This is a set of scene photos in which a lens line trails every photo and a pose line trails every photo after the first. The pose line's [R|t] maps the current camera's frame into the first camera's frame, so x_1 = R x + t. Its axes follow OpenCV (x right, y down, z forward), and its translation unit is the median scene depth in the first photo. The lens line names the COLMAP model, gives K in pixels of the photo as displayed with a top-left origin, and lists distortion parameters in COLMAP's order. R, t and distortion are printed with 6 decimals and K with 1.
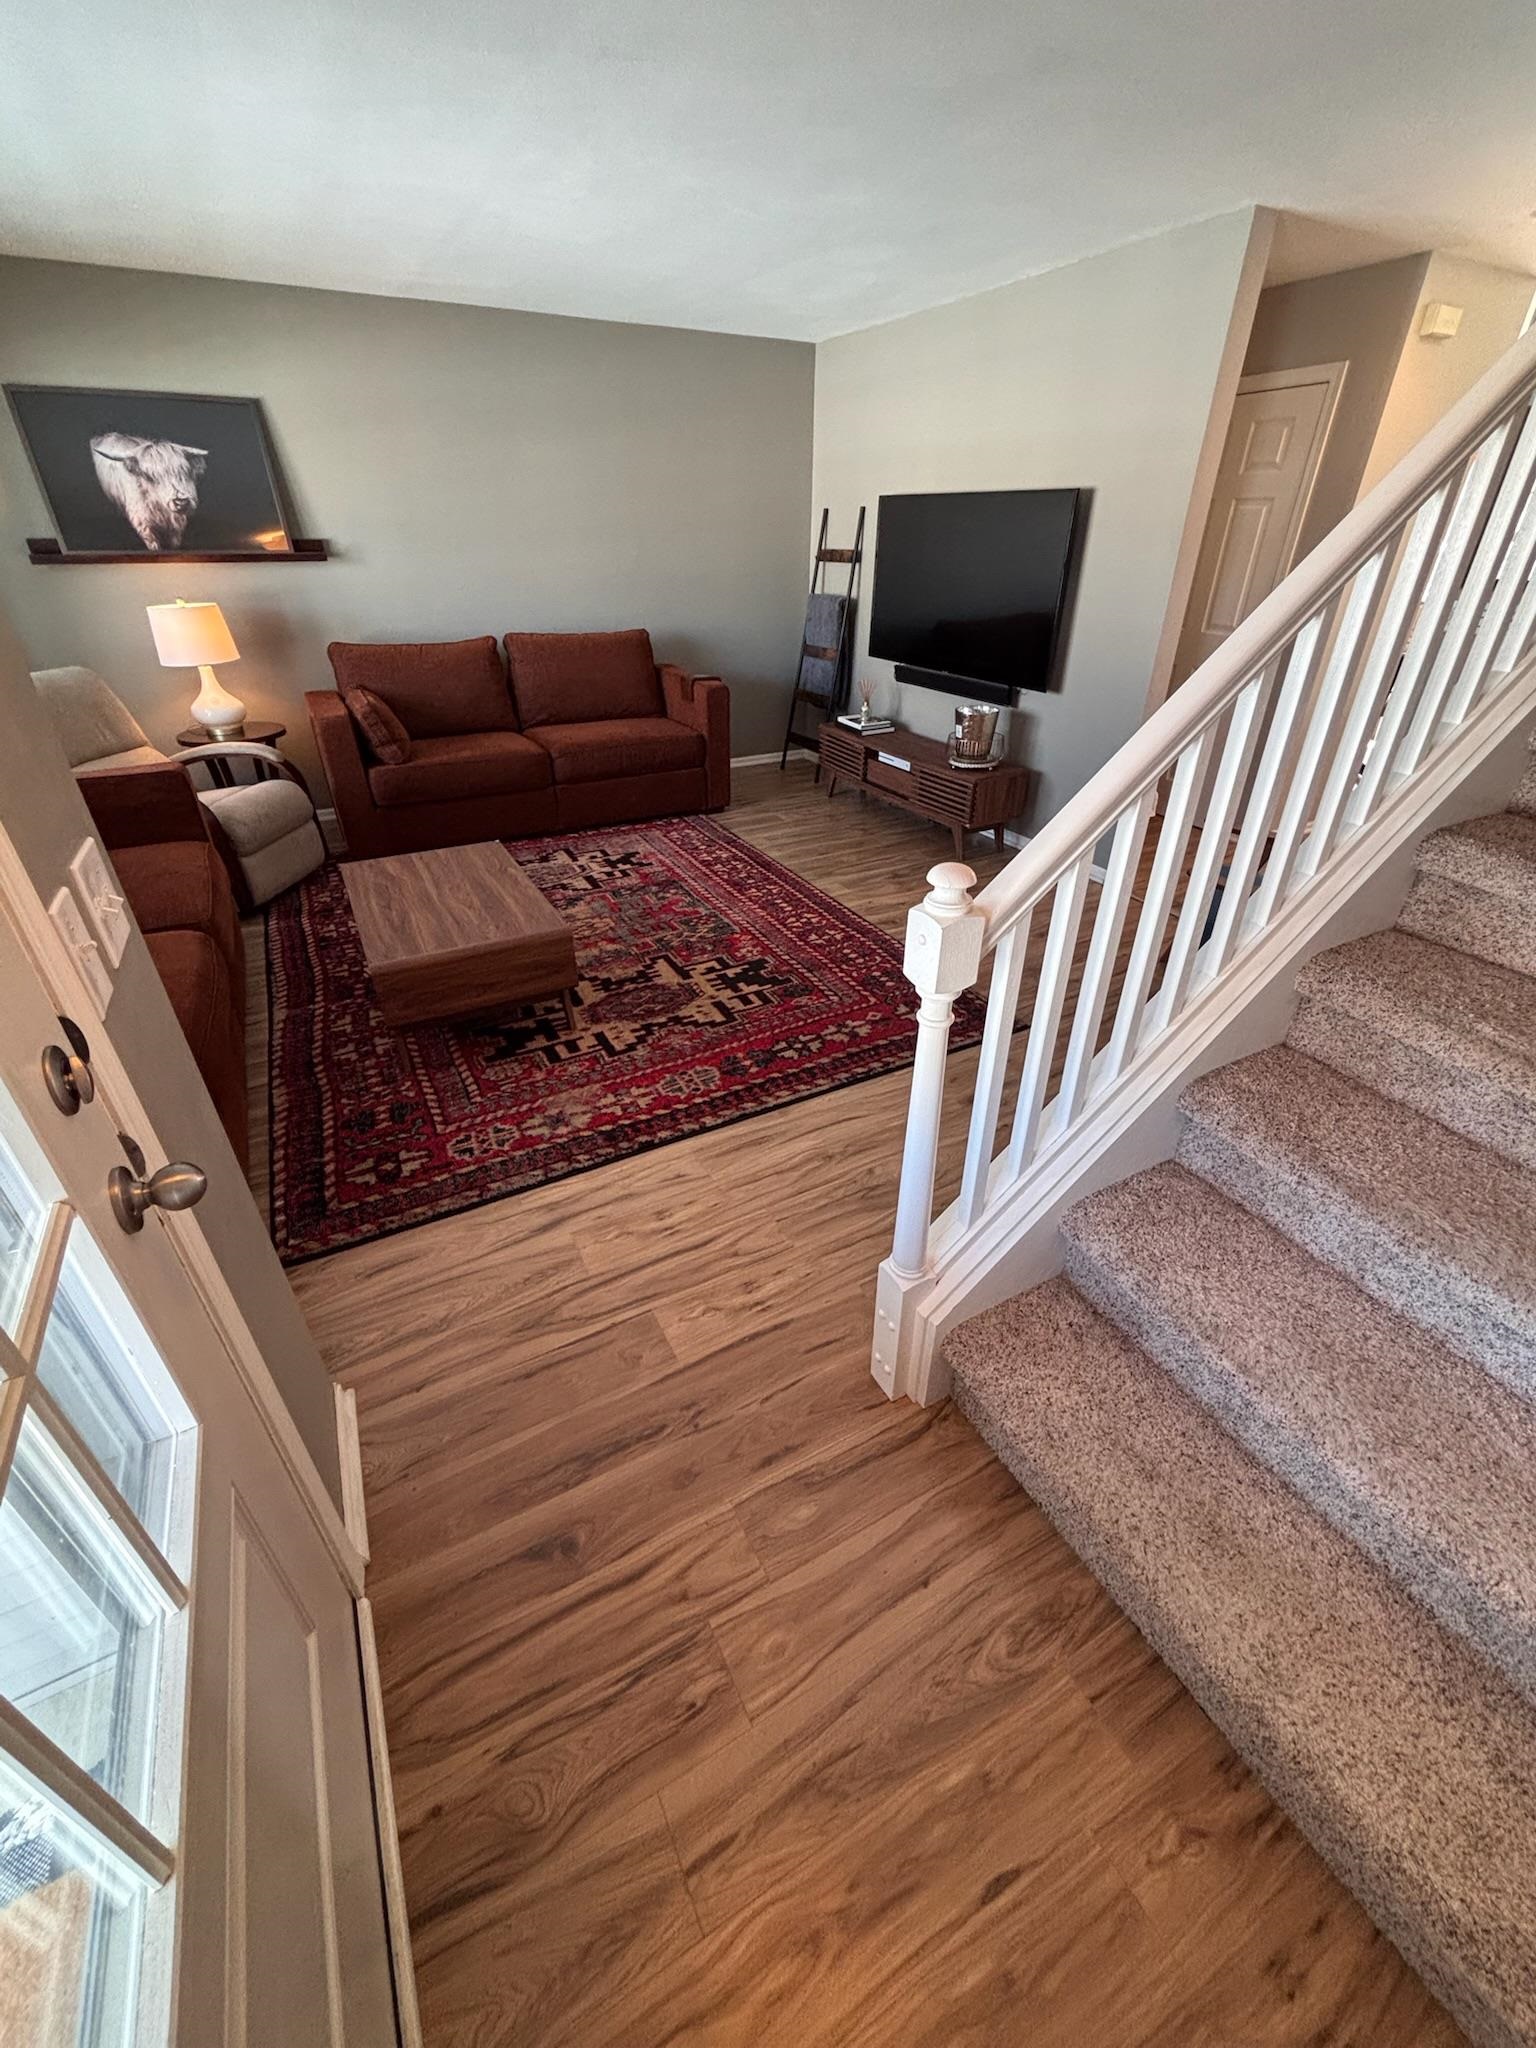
lens RADIAL K [[831.4, 0, 775.1], [0, 831.4, 1015.1], [0, 0, 1]] dist [0.005563, -0.000232]
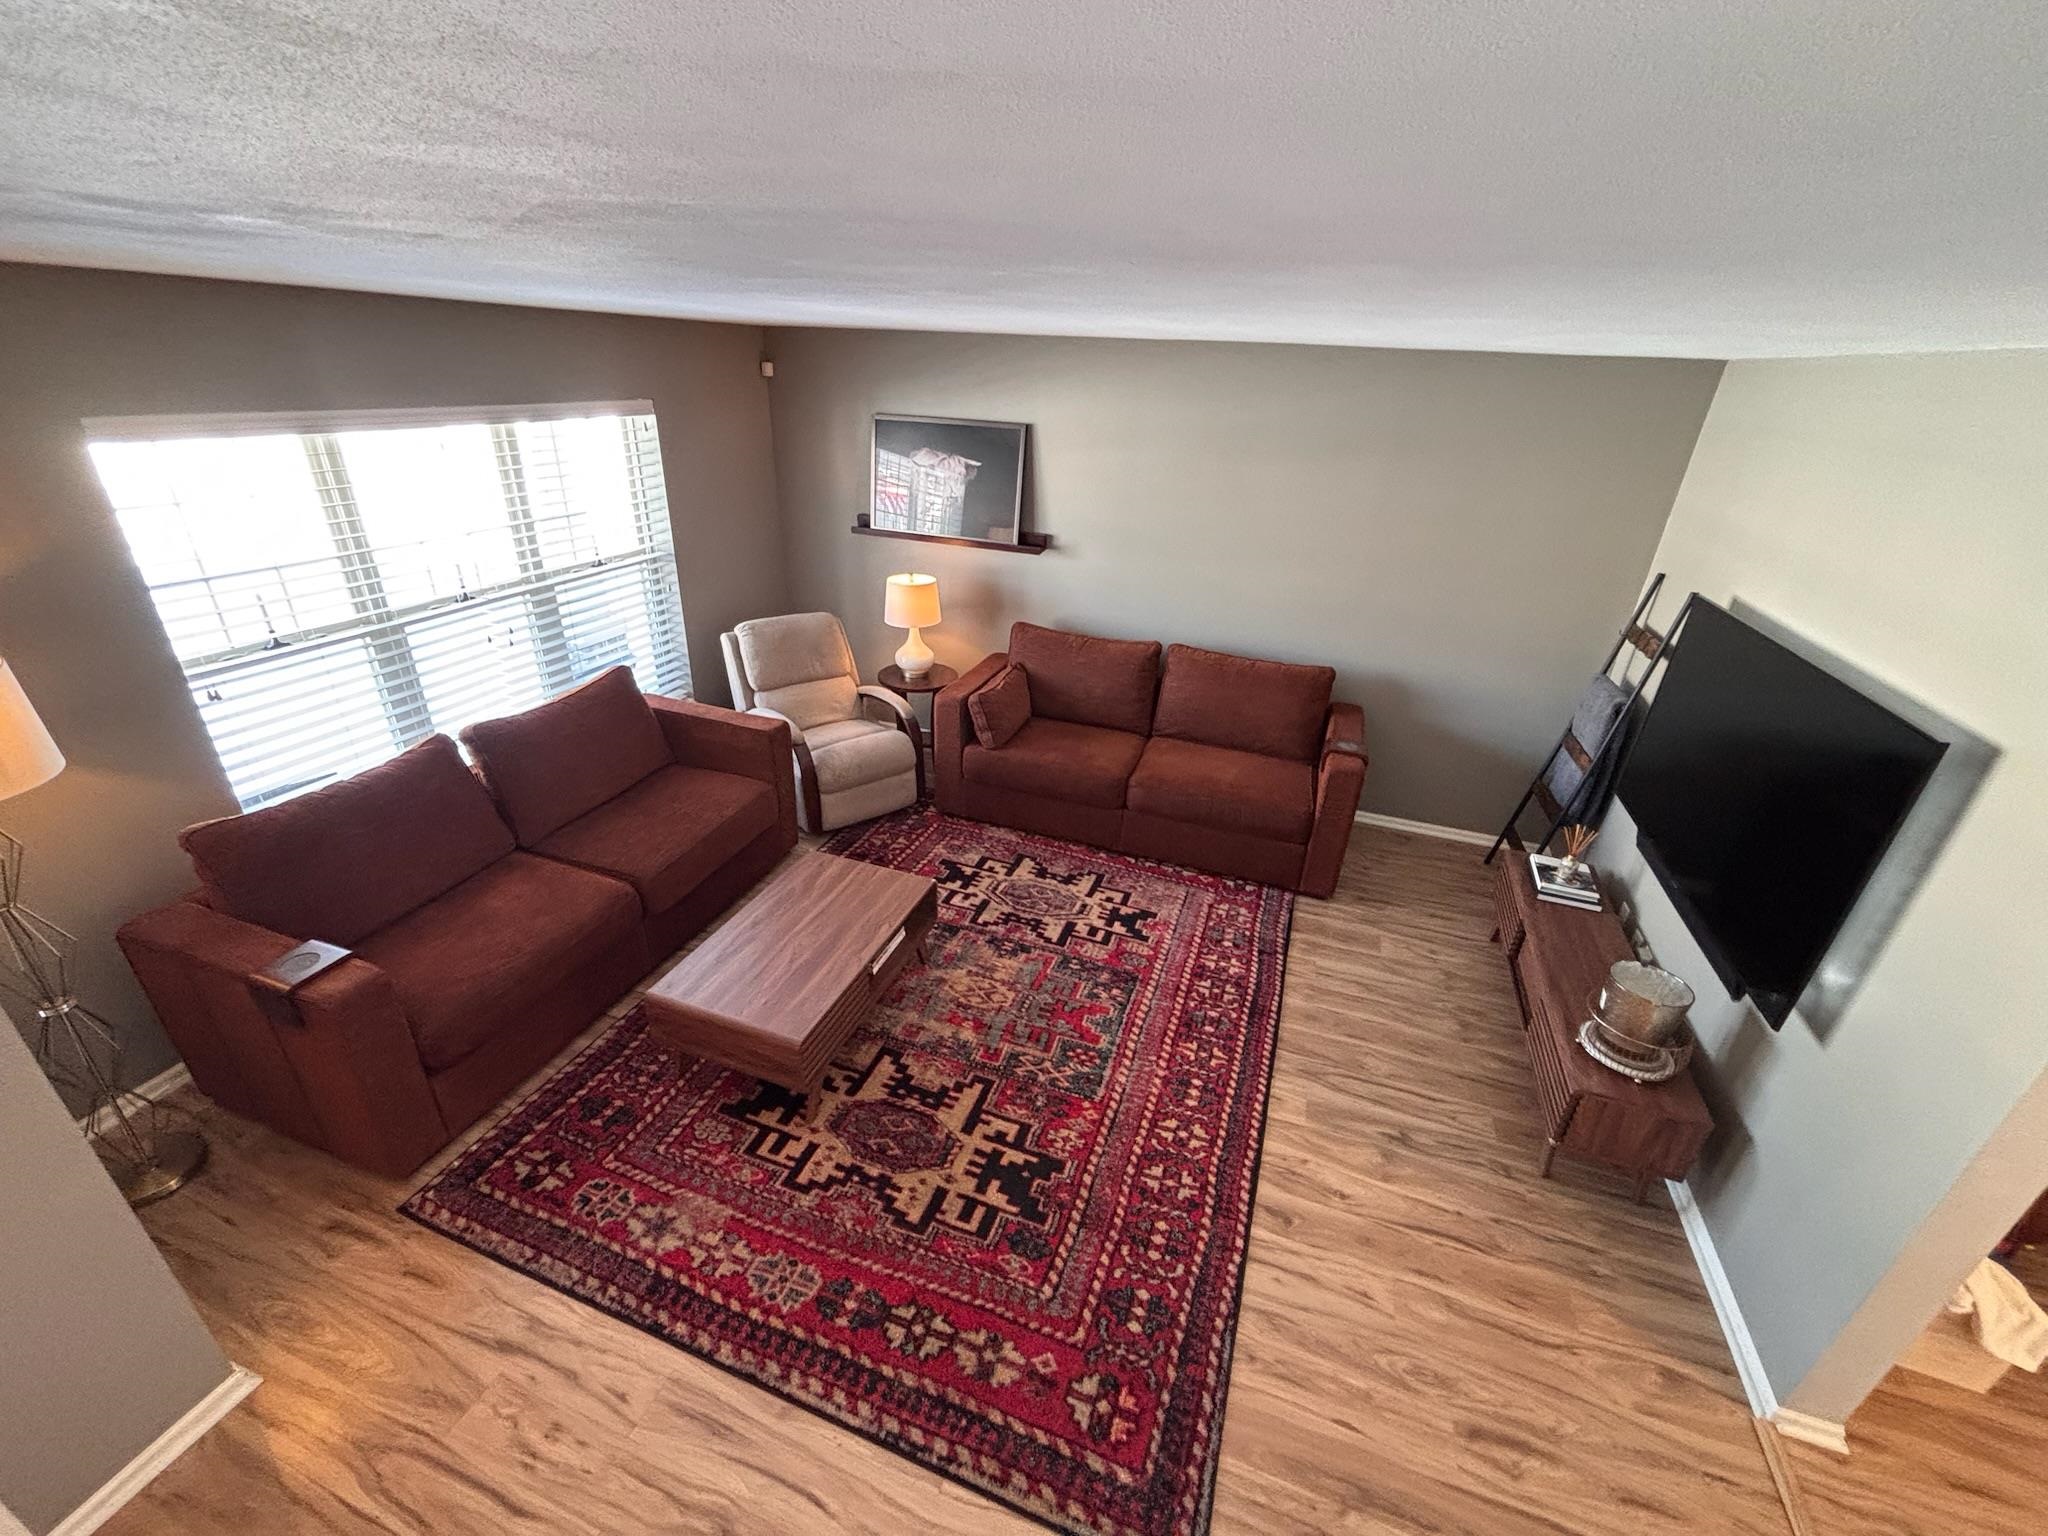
lens RADIAL K [[816.7, 0, 1024.0], [0, 816.7, 768.0], [0, 0, 1]] dist [0.015656, -0.022621]
pose [[0.654376, 0.357119, -0.666527, 0.350307], [-0.414818, 0.906516, 0.078448, -0.457551], [0.632233, 0.225153, 0.741342, 0.306187]]
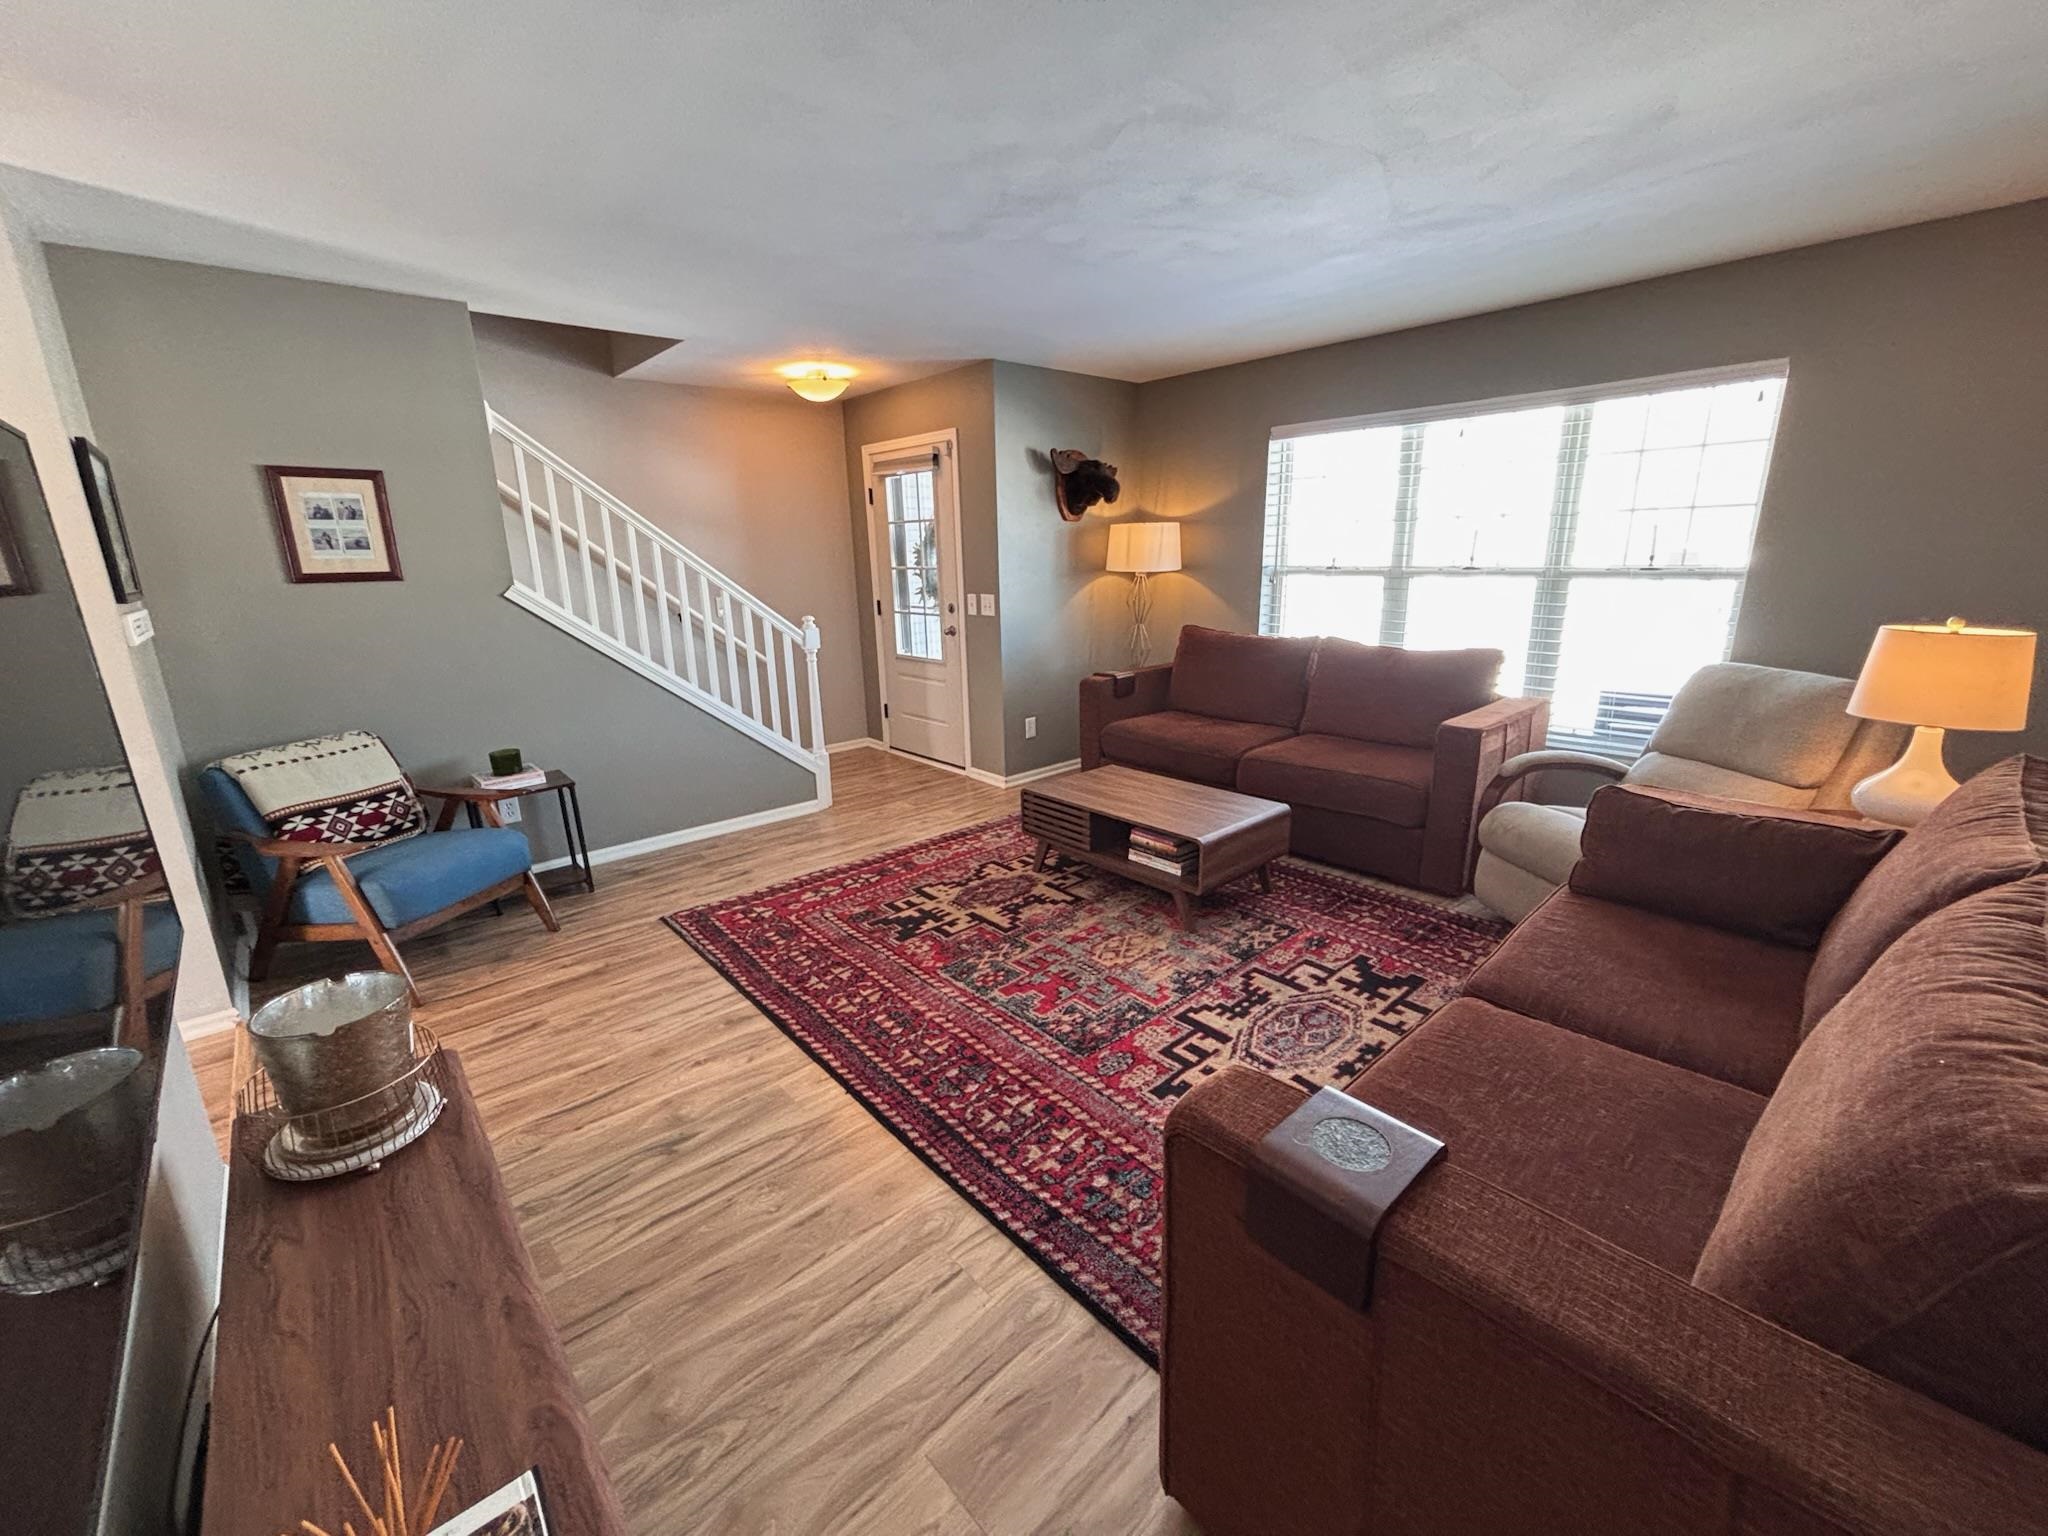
lens RADIAL K [[831.4, 0, 1007.5], [0, 831.4, 769.4], [0, 0, 1]] dist [0.005563, -0.000232]
pose [[-0.978857, 0.060697, -0.195330, 0.039583], [-0.095043, 0.710634, 0.697113, -0.863152], [0.181121, 0.700939, -0.689840, 1.527422]]
